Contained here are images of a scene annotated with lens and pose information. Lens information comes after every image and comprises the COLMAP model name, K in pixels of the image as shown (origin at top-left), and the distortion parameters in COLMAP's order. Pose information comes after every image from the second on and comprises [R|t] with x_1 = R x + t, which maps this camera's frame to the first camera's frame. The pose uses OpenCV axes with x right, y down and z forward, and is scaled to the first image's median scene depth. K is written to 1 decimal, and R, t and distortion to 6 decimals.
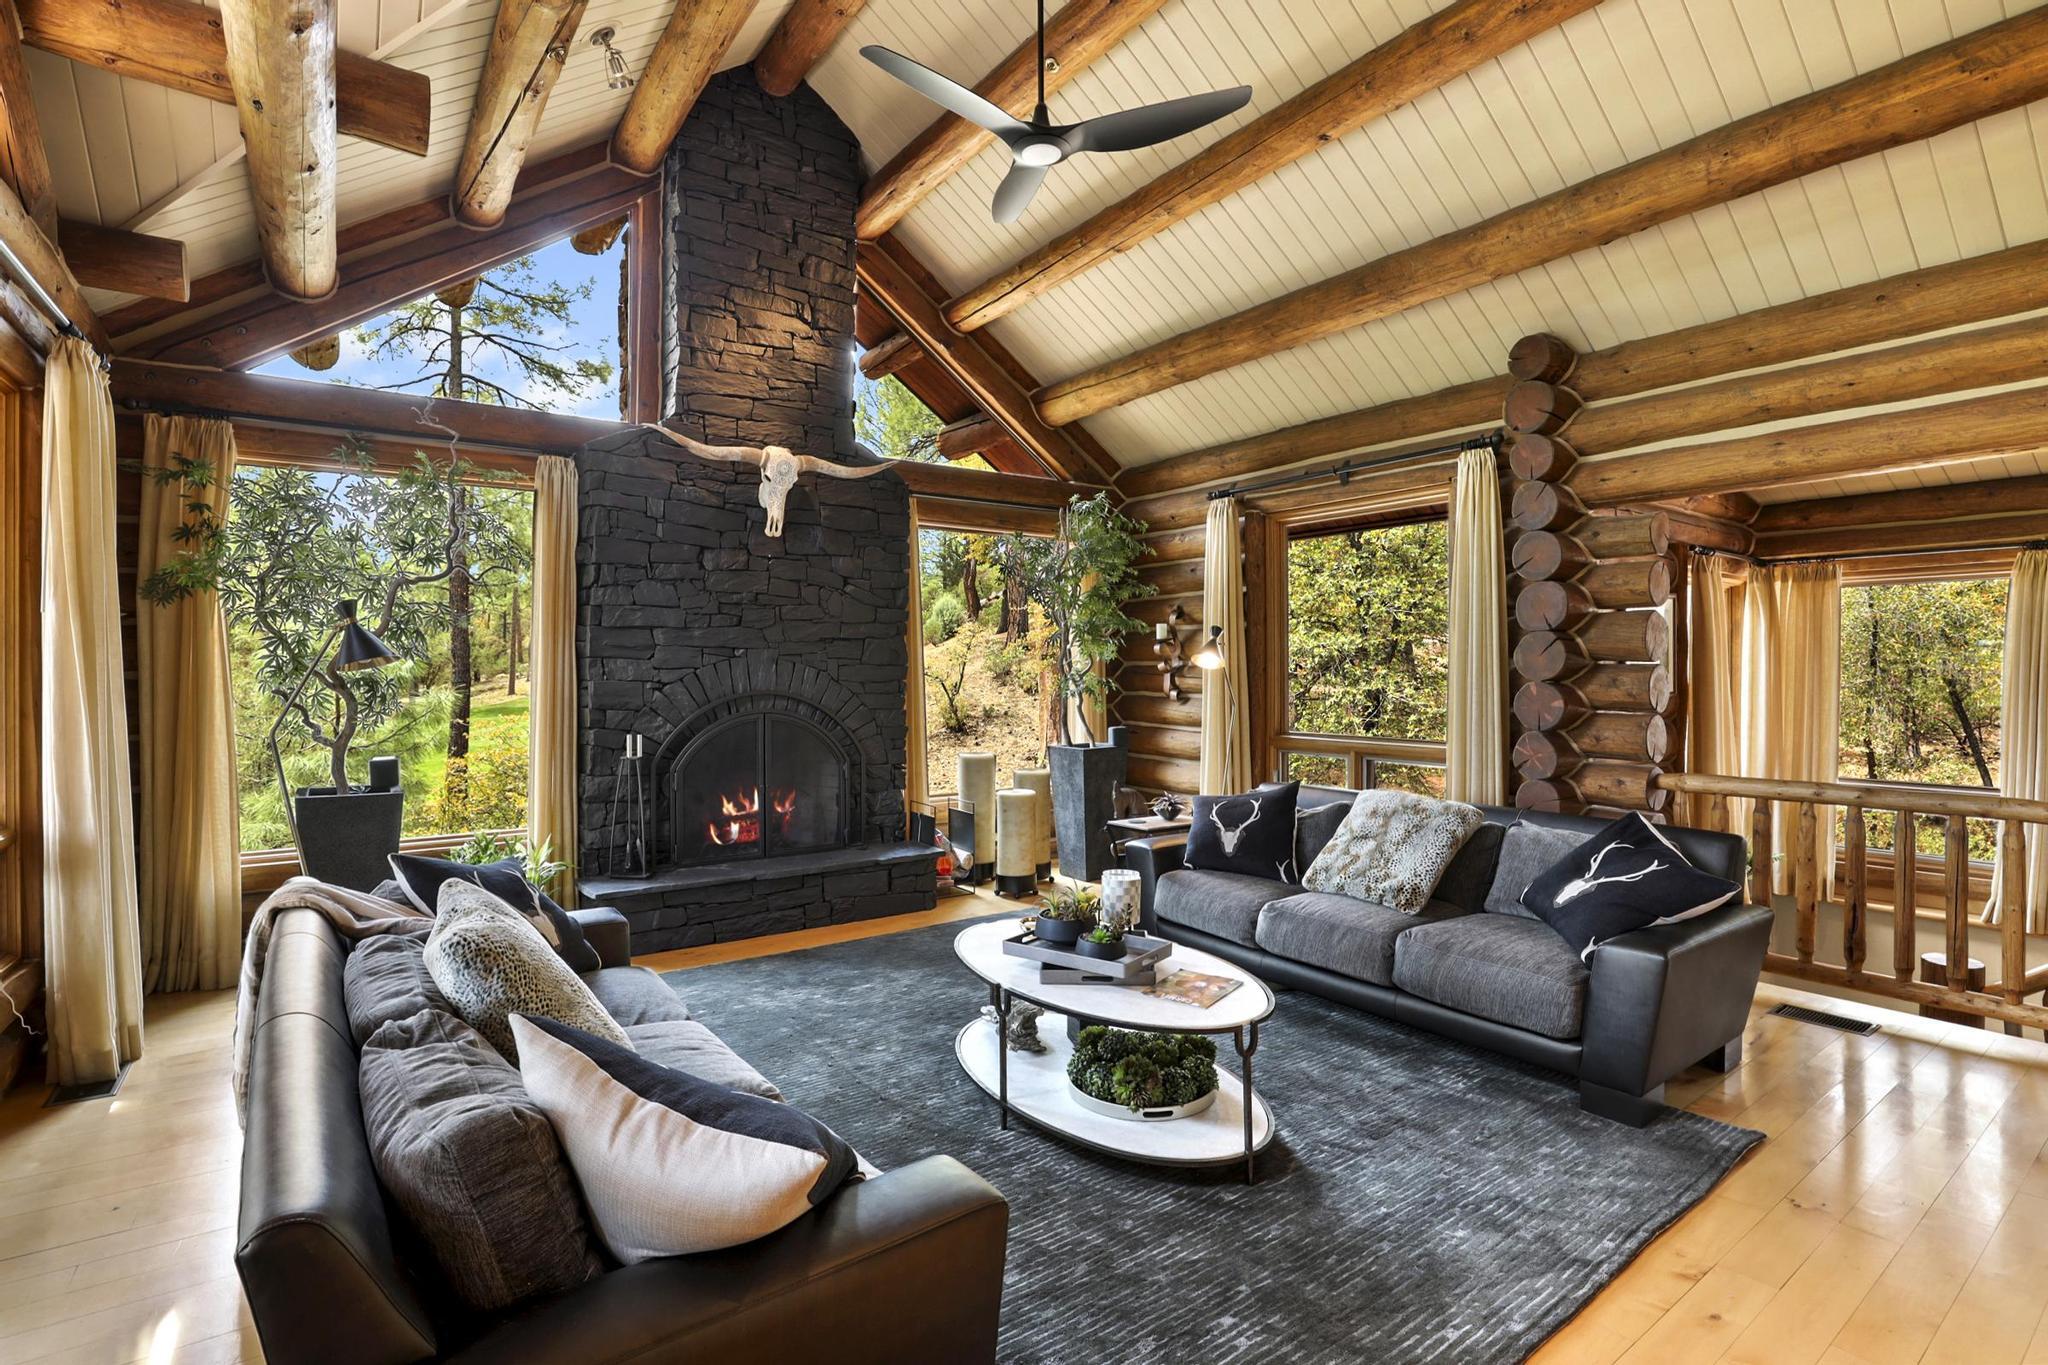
lens RADIAL K [[959.9, 0, 971.3], [0, 959.9, 669.4], [0, 0, 1]] dist [-0.028641, 0.001335]
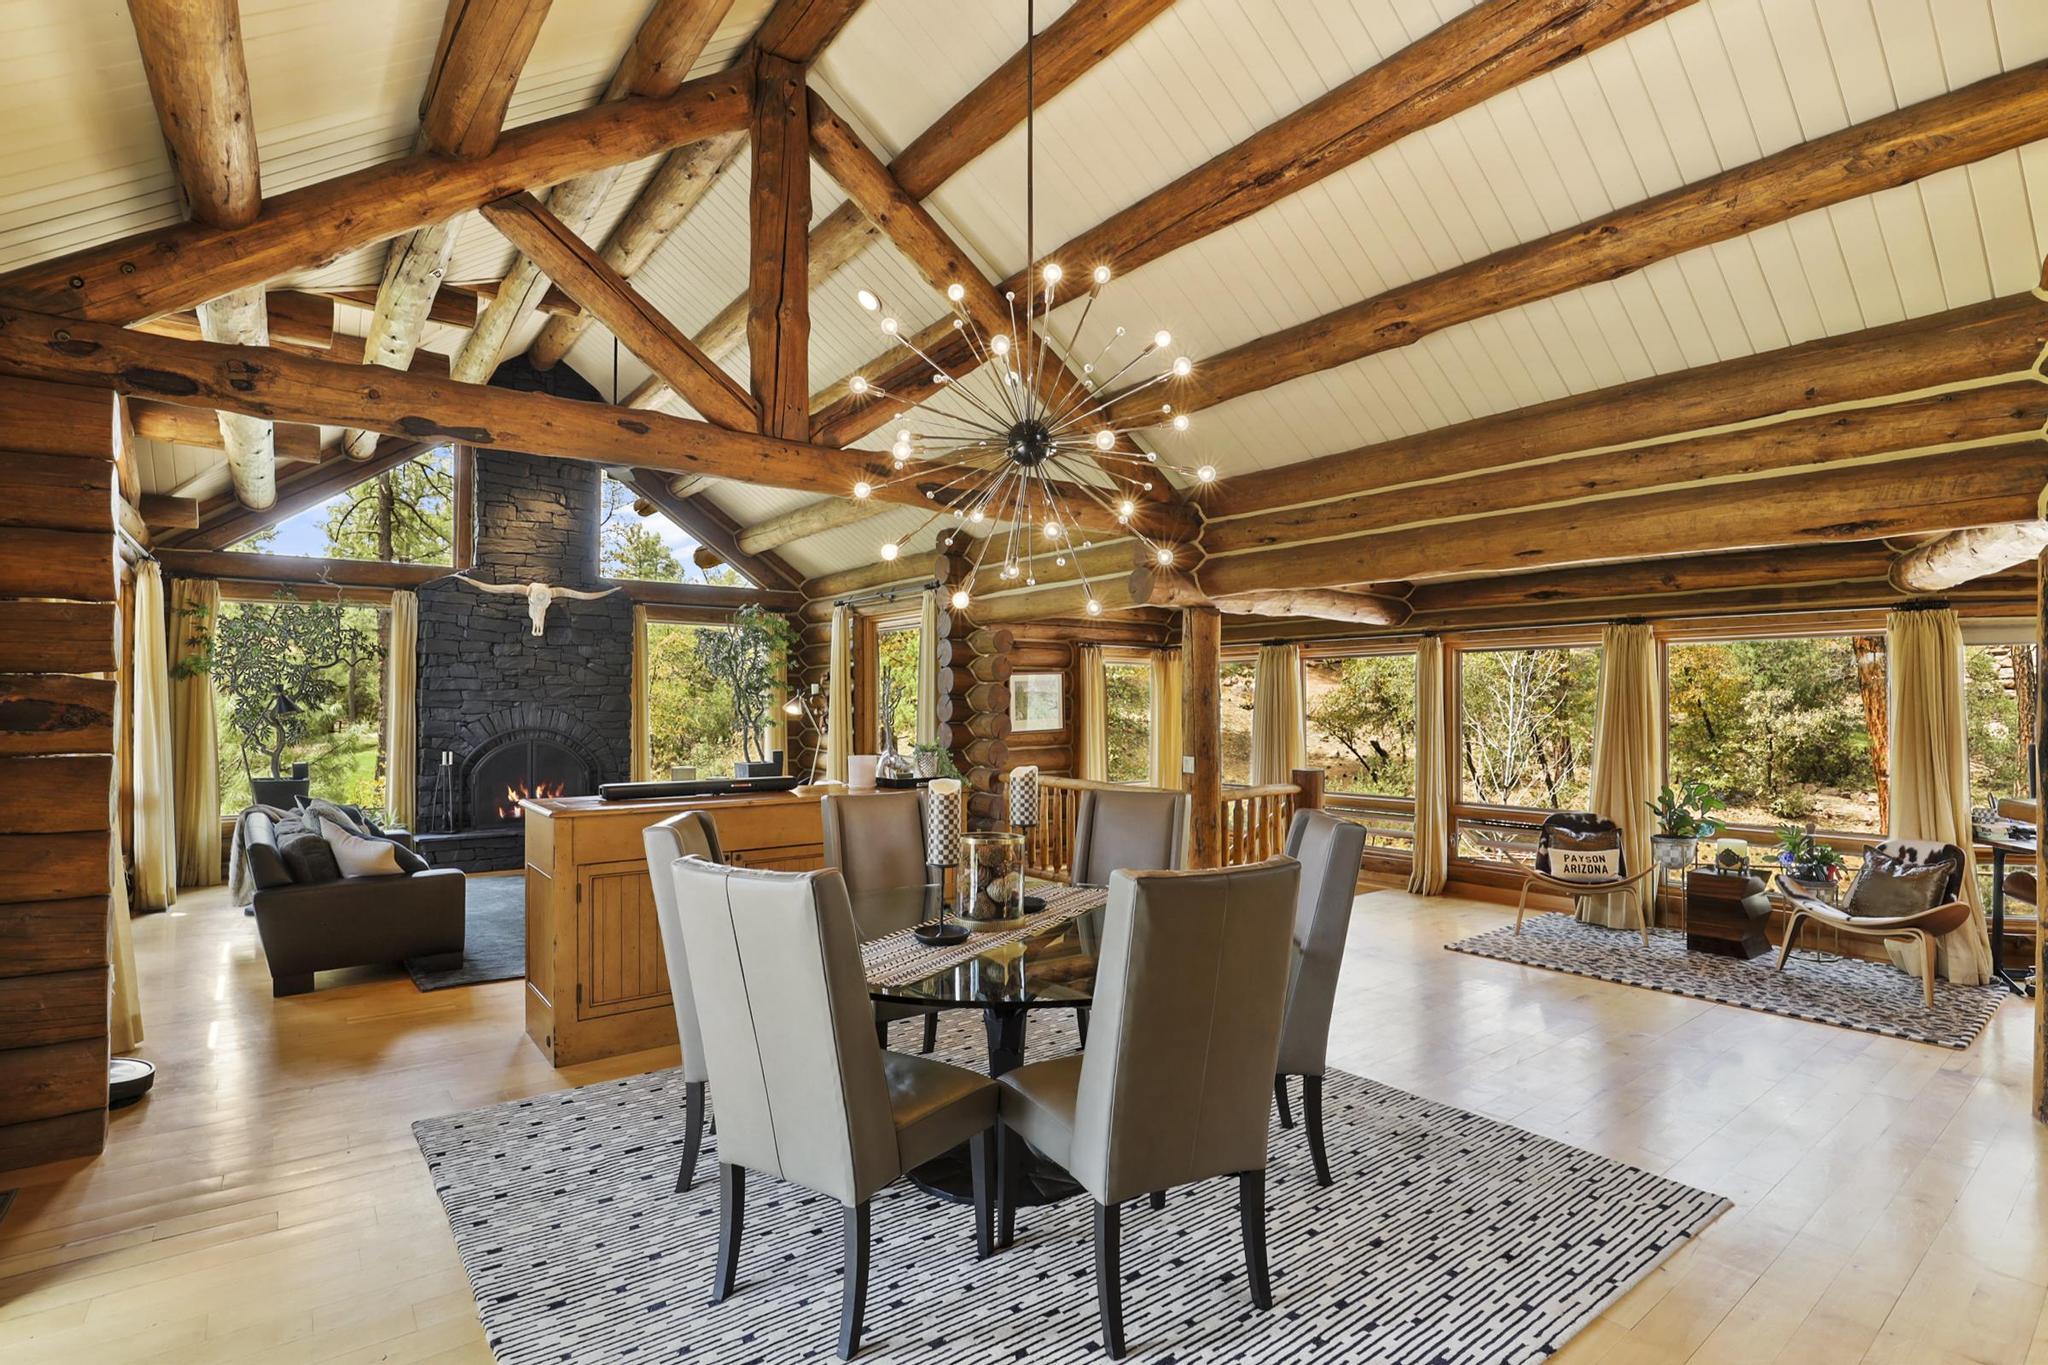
lens RADIAL K [[978.3, 0, 960.0], [0, 978.3, 694.7], [0, 0, 1]] dist [-0.025082, -0.000520]
pose [[0.999747, 0.000592, 0.022477, 0.522724], [-0.000315, 0.999924, -0.012330, -0.013847], [-0.022482, 0.012320, 0.999671, -0.765301]]
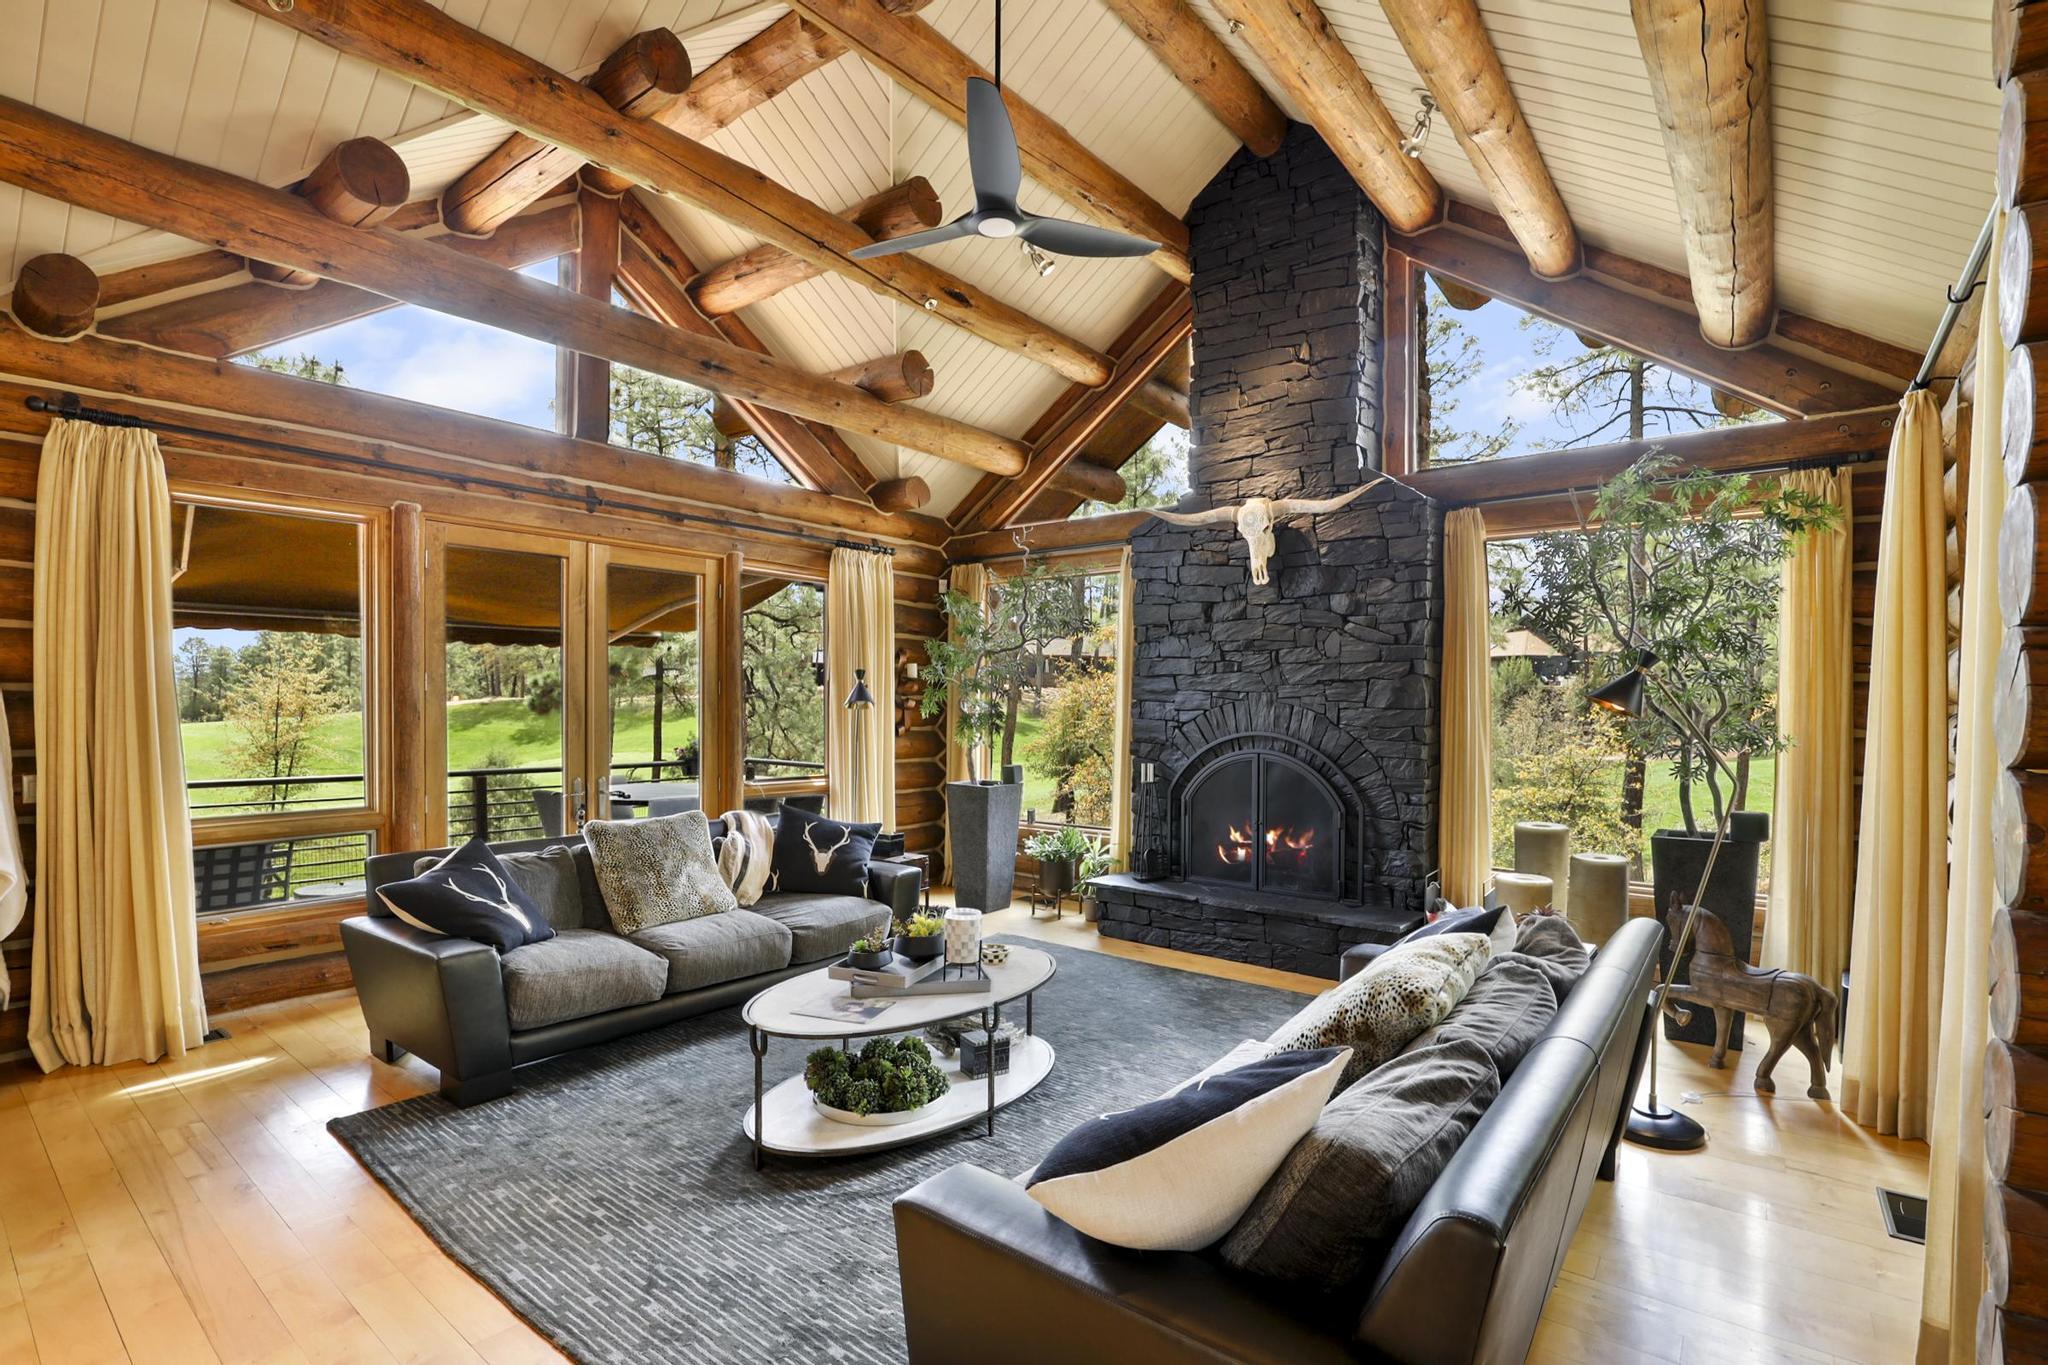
lens RADIAL K [[940.1, 0, 1018.0], [0, 940.1, 712.0], [0, 0, 1]] dist [-0.024764, 0.001233]
pose [[0.311098, 0.008446, -0.950340, 0.711908], [-0.009900, 0.999935, 0.005646, -0.003201], [0.950326, 0.007652, 0.311161, 0.450752]]
